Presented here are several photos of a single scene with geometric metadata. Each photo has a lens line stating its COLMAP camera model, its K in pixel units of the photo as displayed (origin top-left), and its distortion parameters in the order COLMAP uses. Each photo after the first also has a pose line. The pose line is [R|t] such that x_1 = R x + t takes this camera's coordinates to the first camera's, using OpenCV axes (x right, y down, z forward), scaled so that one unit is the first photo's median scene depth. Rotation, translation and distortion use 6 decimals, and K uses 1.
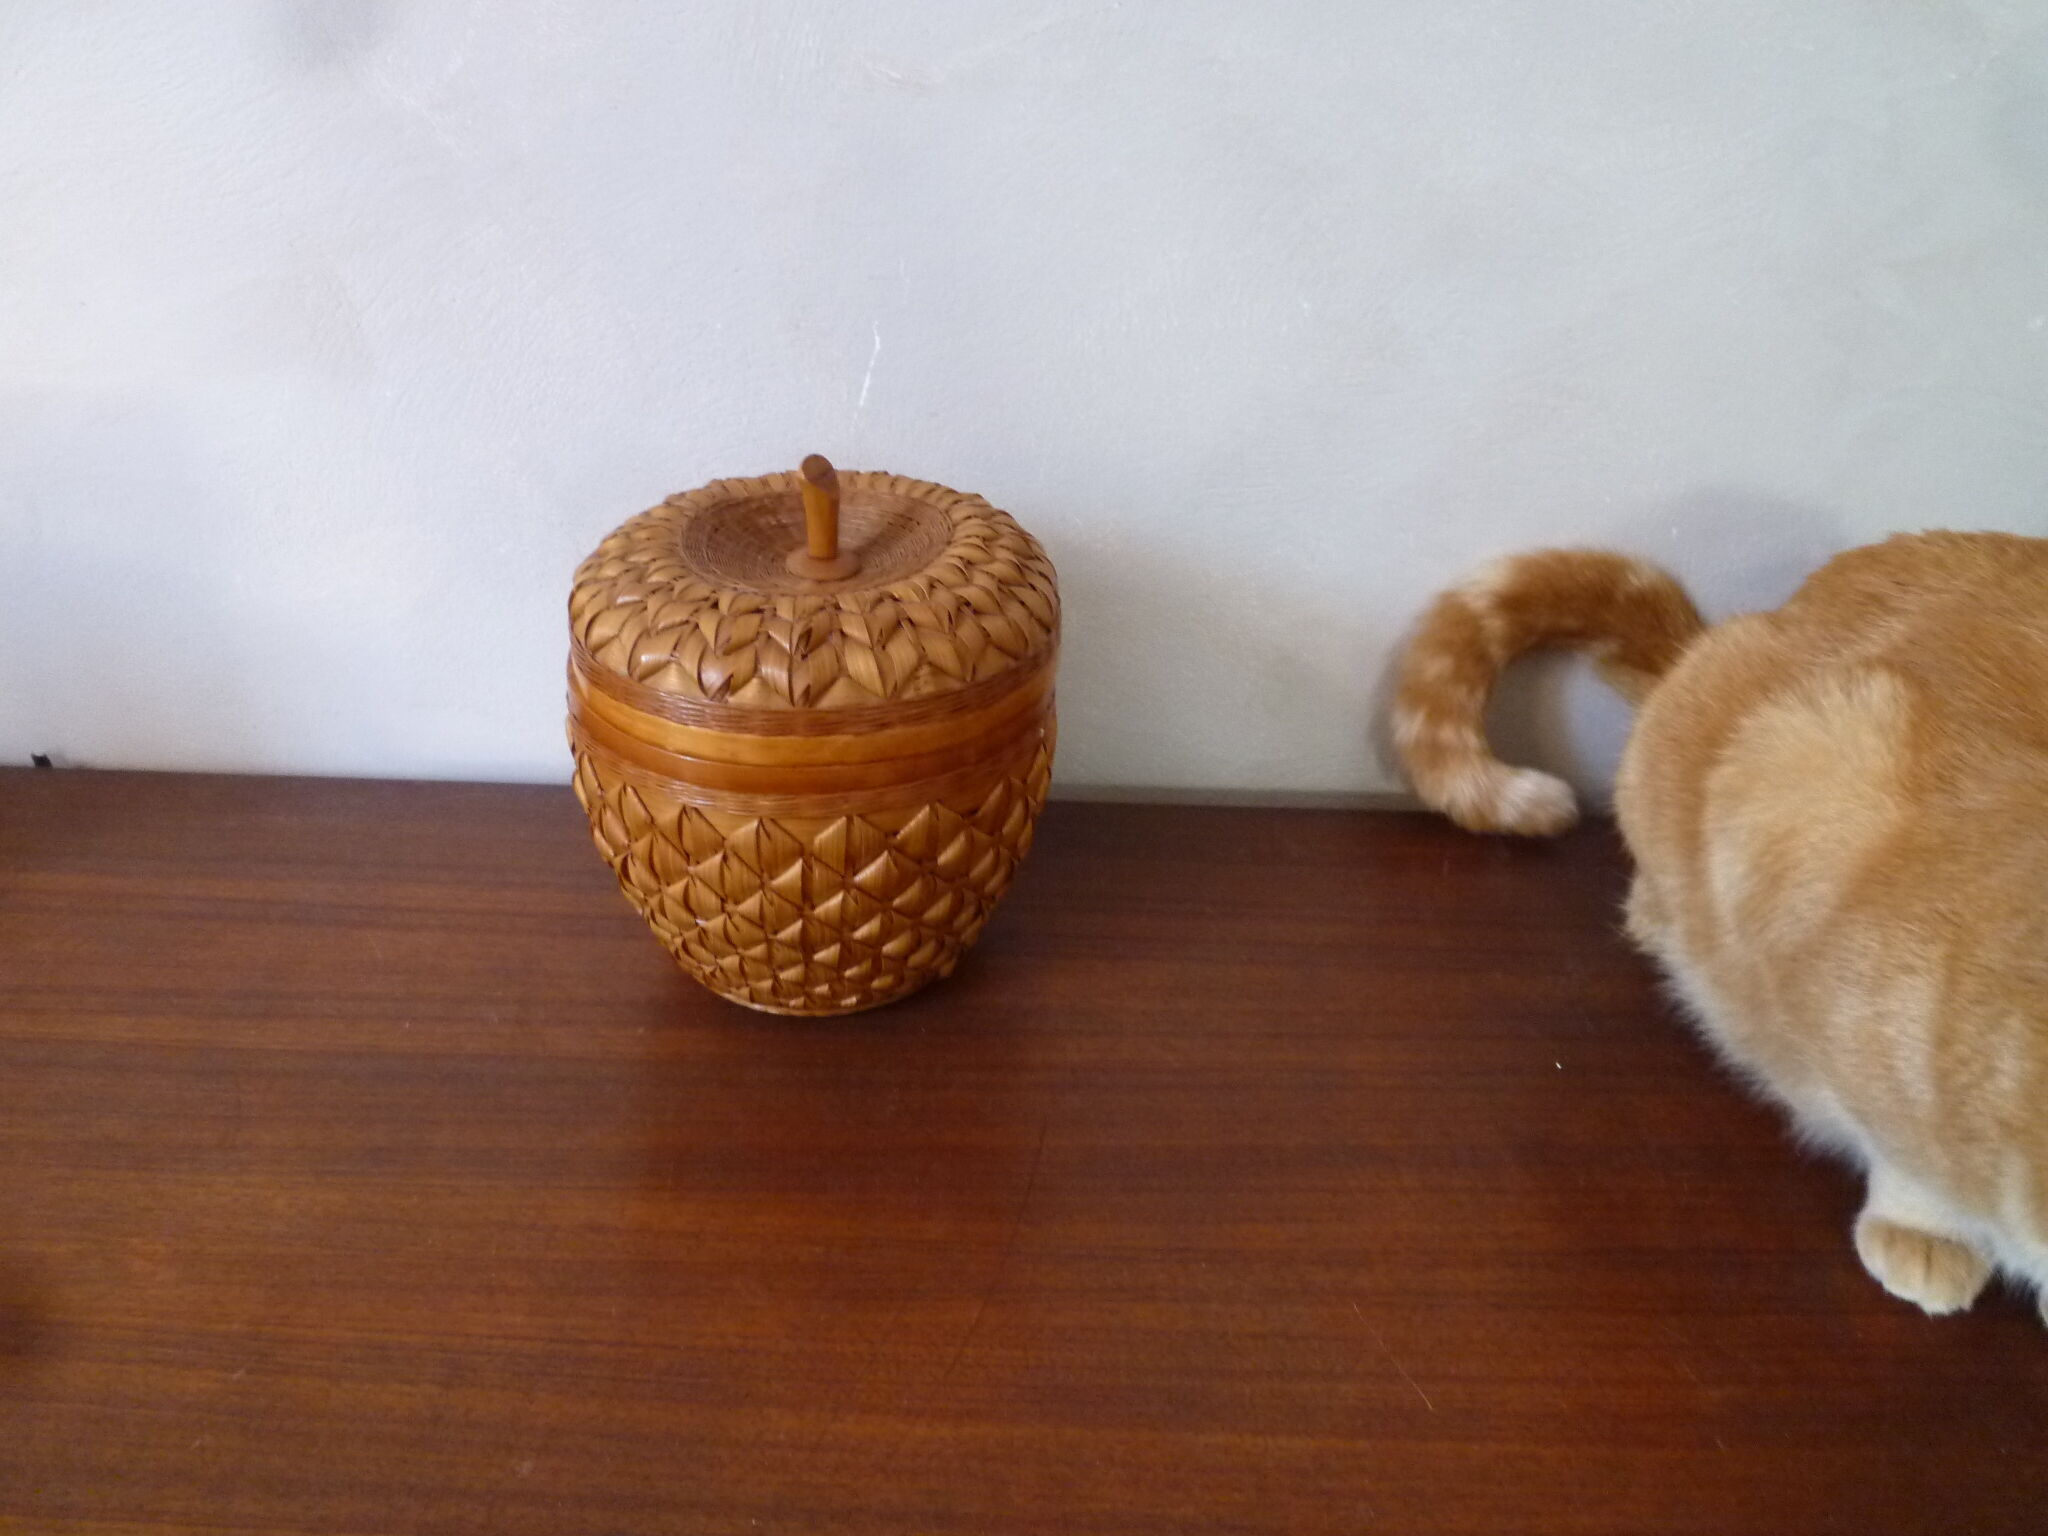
lens RADIAL K [[1513.2, 0, 1024.0], [0, 1513.2, 768.0], [0, 0, 1]] dist [-0.129097, 0.152282]
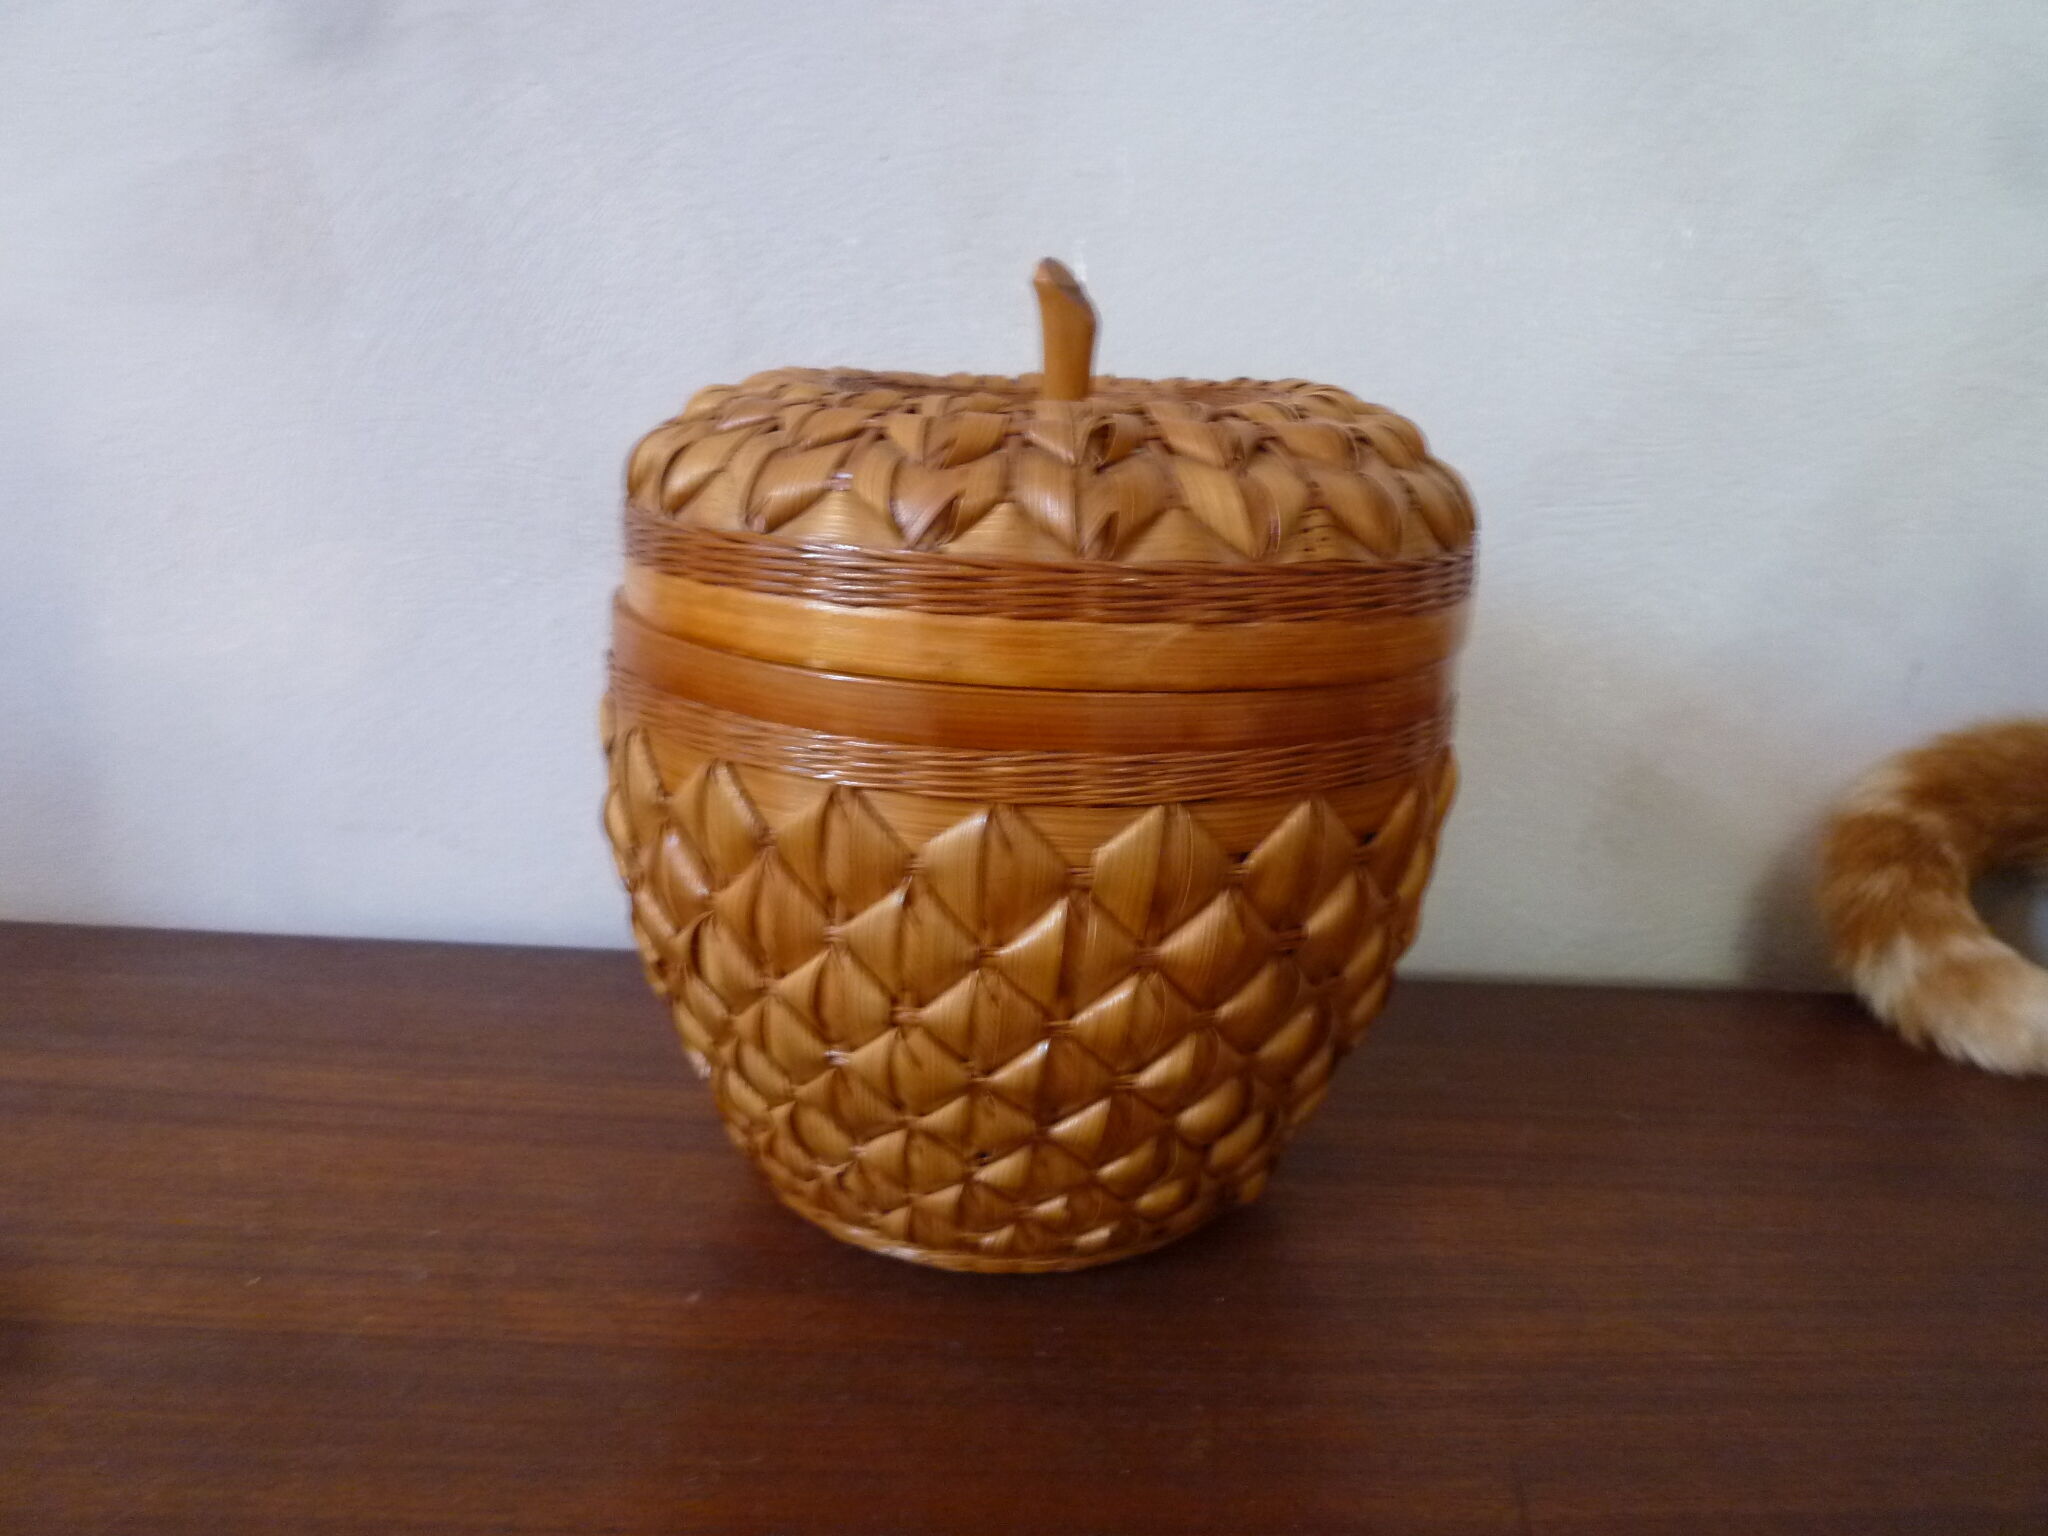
lens RADIAL K [[1513.2, 0, 1024.0], [0, 1513.2, 768.0], [0, 0, 1]] dist [-0.129097, 0.152282]
pose [[0.999932, 0.007257, 0.009148, -0.161429], [-0.004672, 0.966635, -0.256117, 0.142920], [-0.010701, 0.256056, 0.966603, 0.490536]]
